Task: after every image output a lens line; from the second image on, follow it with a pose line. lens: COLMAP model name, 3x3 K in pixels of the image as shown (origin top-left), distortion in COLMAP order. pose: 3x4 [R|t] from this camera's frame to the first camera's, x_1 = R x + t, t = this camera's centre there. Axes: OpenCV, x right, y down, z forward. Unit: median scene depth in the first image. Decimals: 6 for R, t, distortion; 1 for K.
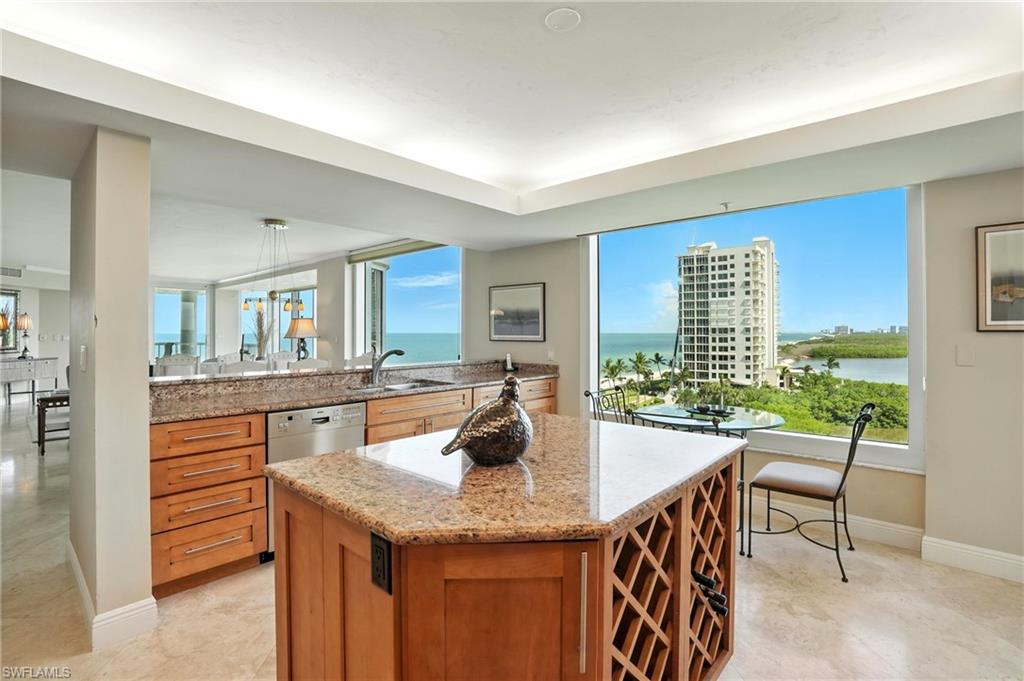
lens RADIAL K [[485.2, 0, 512.2], [0, 485.2, 340.9], [0, 0, 1]] dist [-0.045023, 0.011080]
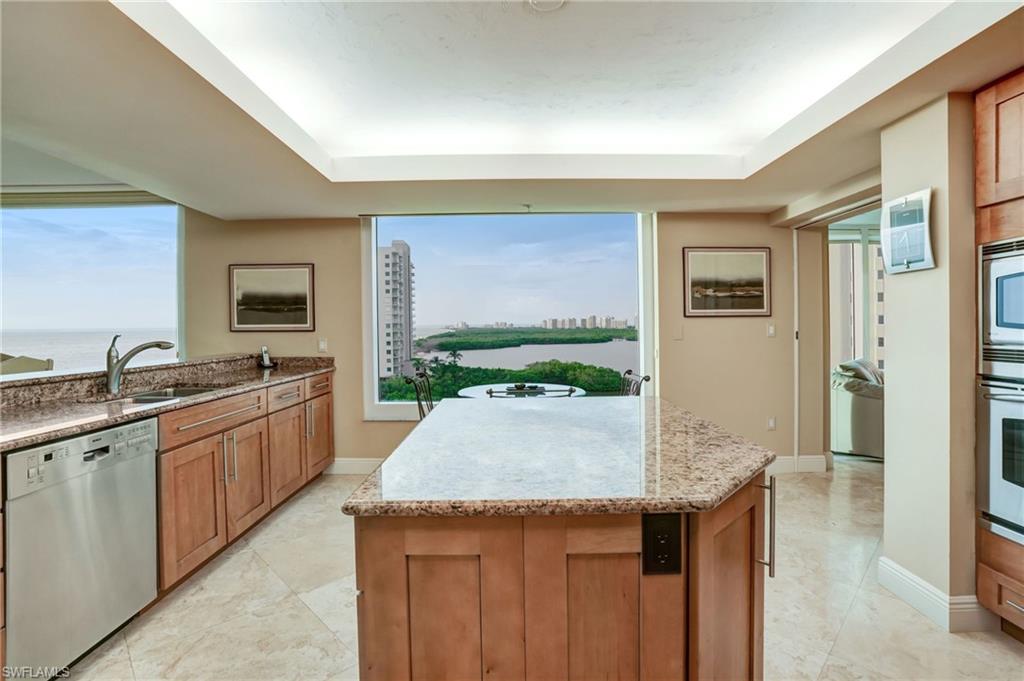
lens RADIAL K [[485.2, 0, 518.3], [0, 485.2, 332.3], [0, 0, 1]] dist [-0.045023, 0.011080]
pose [[0.742653, -0.011944, 0.669570, -0.240982], [0.019258, 0.999808, -0.003525, 0.013733], [-0.669400, 0.015512, 0.742741, 0.112752]]
